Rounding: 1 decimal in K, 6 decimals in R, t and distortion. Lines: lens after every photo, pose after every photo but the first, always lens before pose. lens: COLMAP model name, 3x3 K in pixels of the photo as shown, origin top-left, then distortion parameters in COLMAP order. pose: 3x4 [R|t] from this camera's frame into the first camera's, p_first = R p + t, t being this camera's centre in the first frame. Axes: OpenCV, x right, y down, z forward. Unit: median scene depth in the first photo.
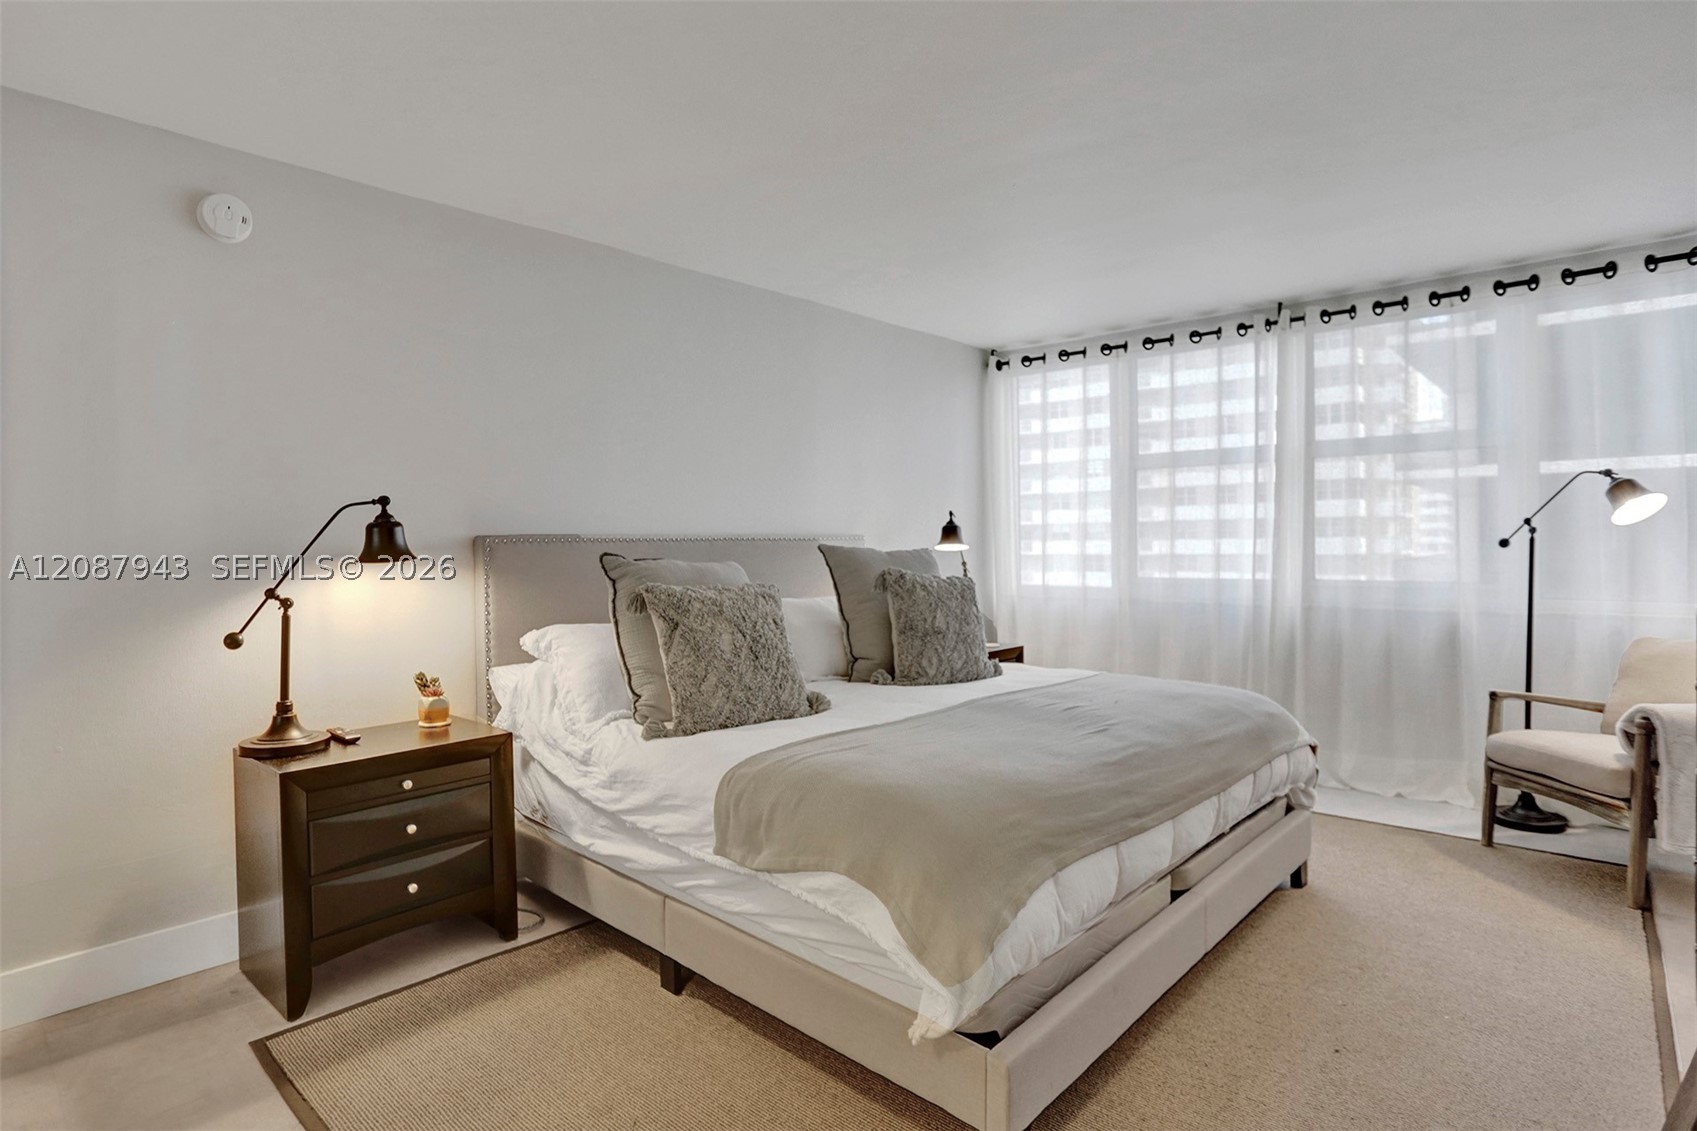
lens RADIAL K [[853.3, 0, 848.5], [0, 853.3, 565.5], [0, 0, 1]] dist [-0.079492, 0.034695]
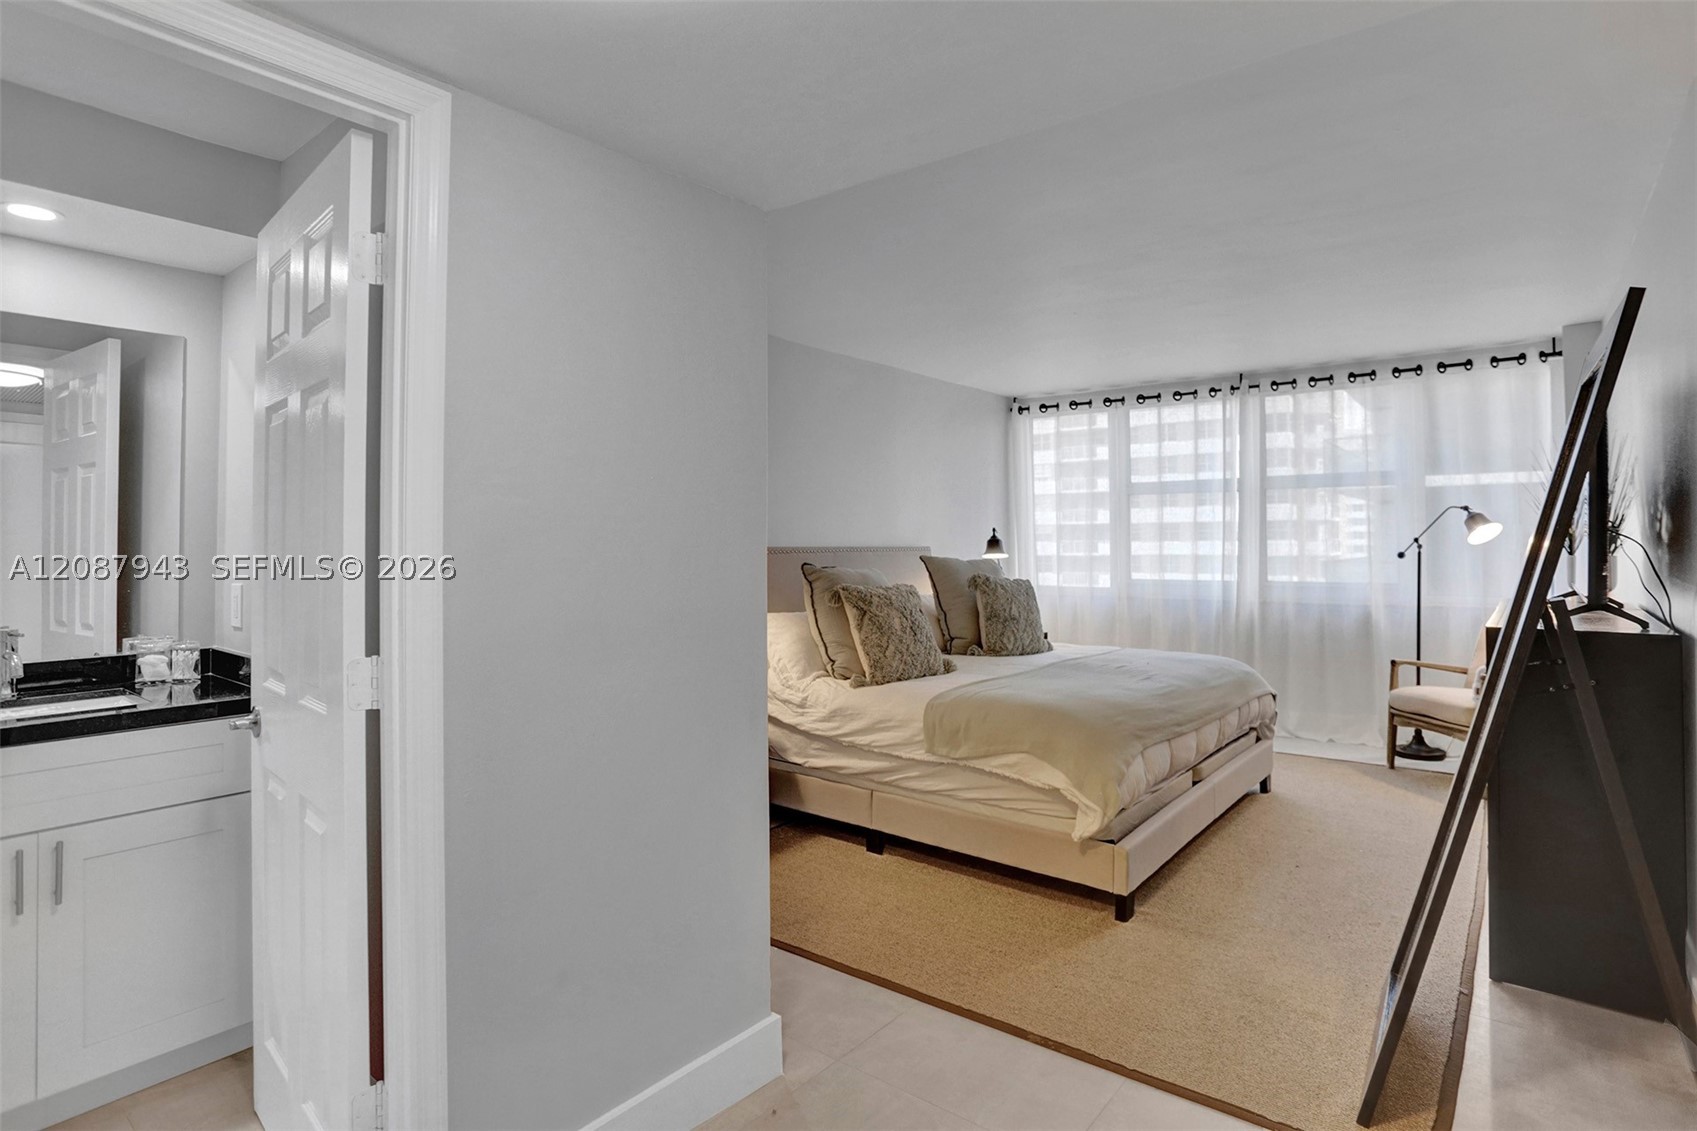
lens RADIAL K [[867.5, 0, 841.4], [0, 867.5, 541.8], [0, 0, 1]] dist [-0.082560, 0.039173]
pose [[0.997868, 0.004821, 0.065085, -0.275514], [-0.003101, 0.999644, -0.026495, -0.010244], [-0.065190, 0.026237, 0.997528, -0.412608]]
